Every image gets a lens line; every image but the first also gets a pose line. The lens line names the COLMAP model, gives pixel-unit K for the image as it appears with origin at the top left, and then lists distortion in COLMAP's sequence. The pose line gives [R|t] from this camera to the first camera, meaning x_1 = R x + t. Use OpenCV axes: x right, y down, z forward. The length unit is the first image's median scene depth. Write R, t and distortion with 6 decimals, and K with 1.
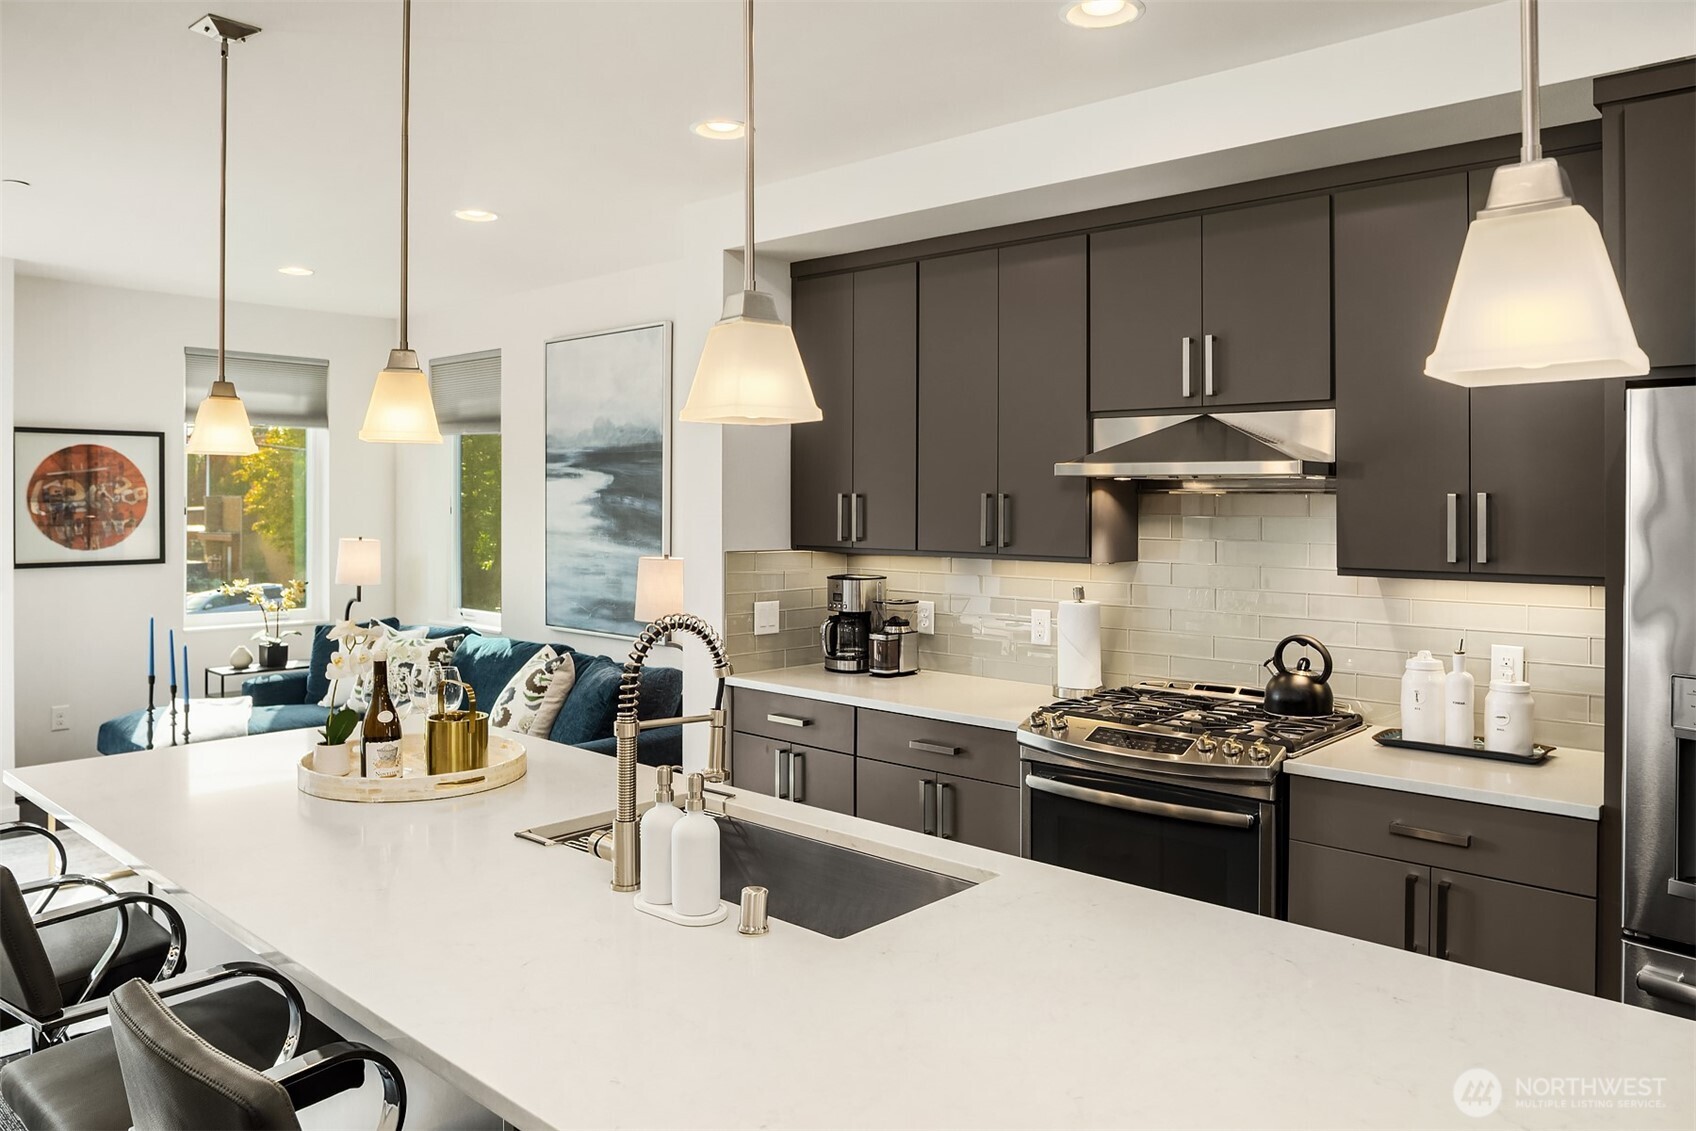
lens RADIAL K [[1196.9, 0, 857.1], [0, 1196.9, 532.1], [0, 0, 1]] dist [-0.002276, 0.003580]
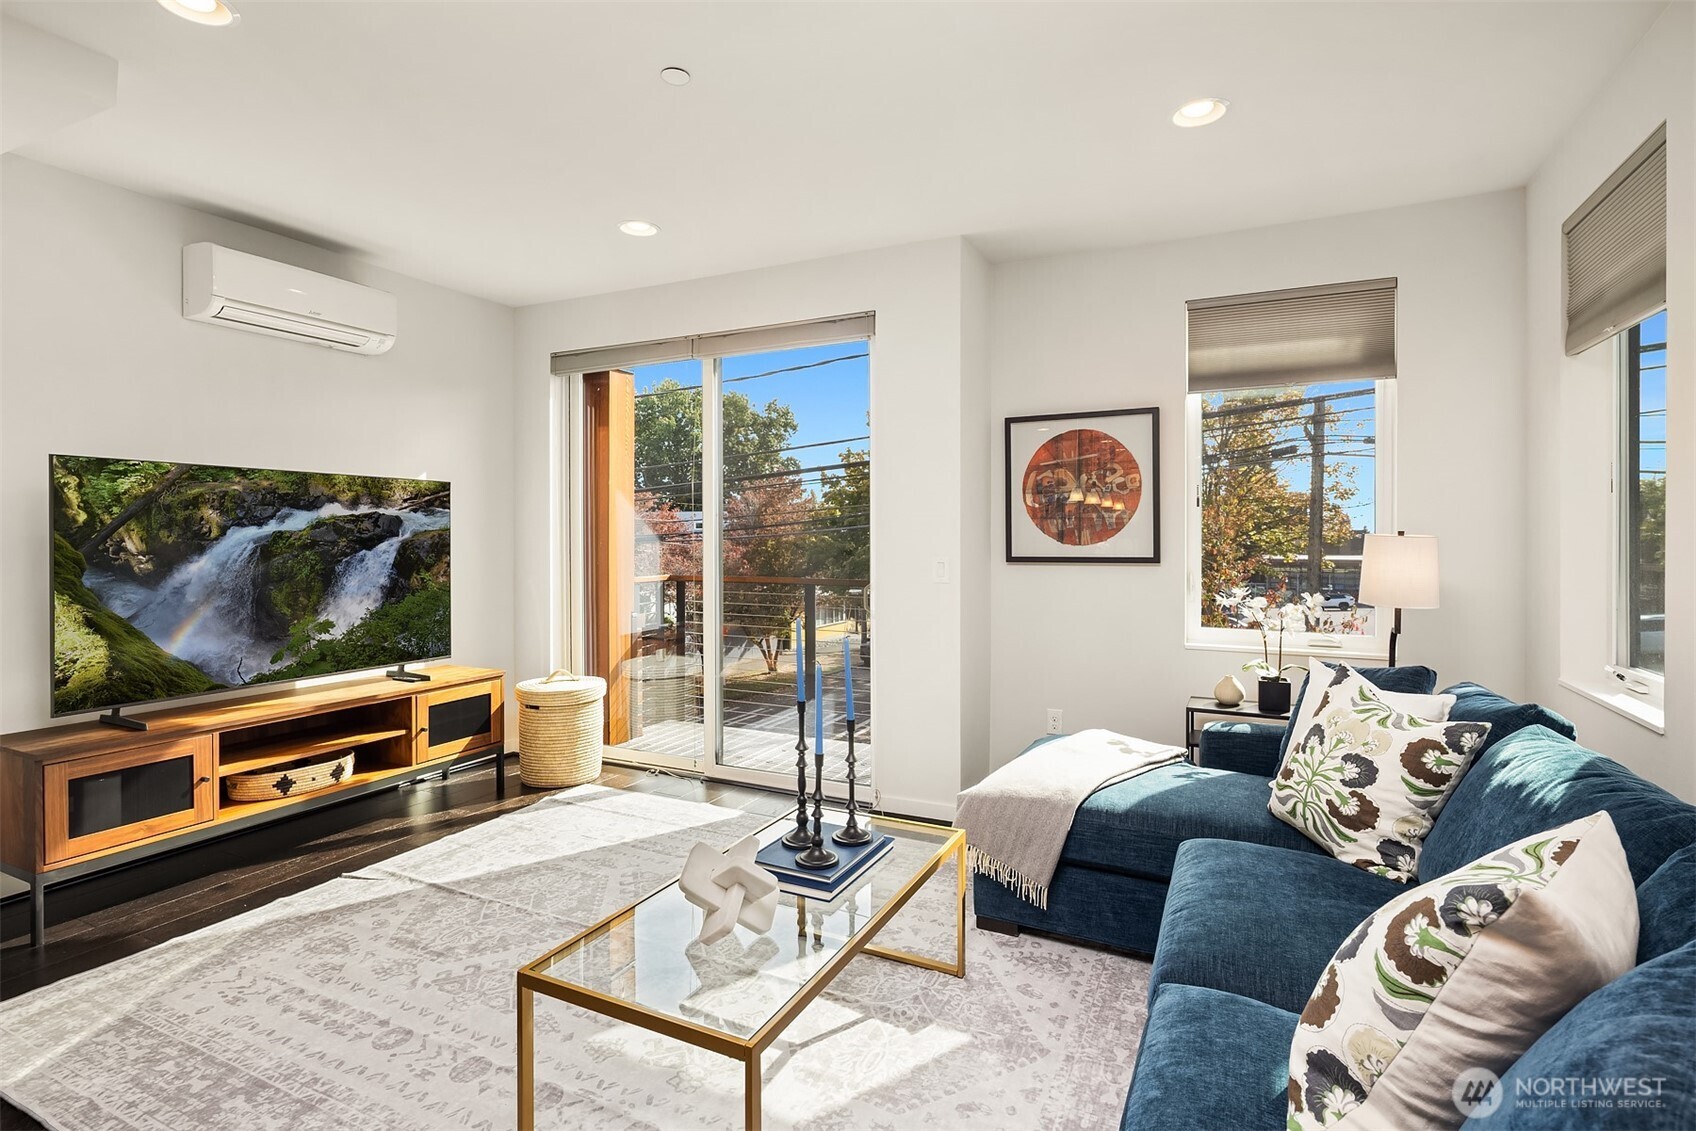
lens RADIAL K [[825.1, 0, 848.6], [0, 825.1, 542.6], [0, 0, 1]] dist [-0.000964, -0.000241]
pose [[0.274594, -0.001221, -0.961560, -0.084317], [-0.022672, 0.999713, -0.007743, 0.022249], [0.961293, 0.023927, 0.274487, 0.663723]]
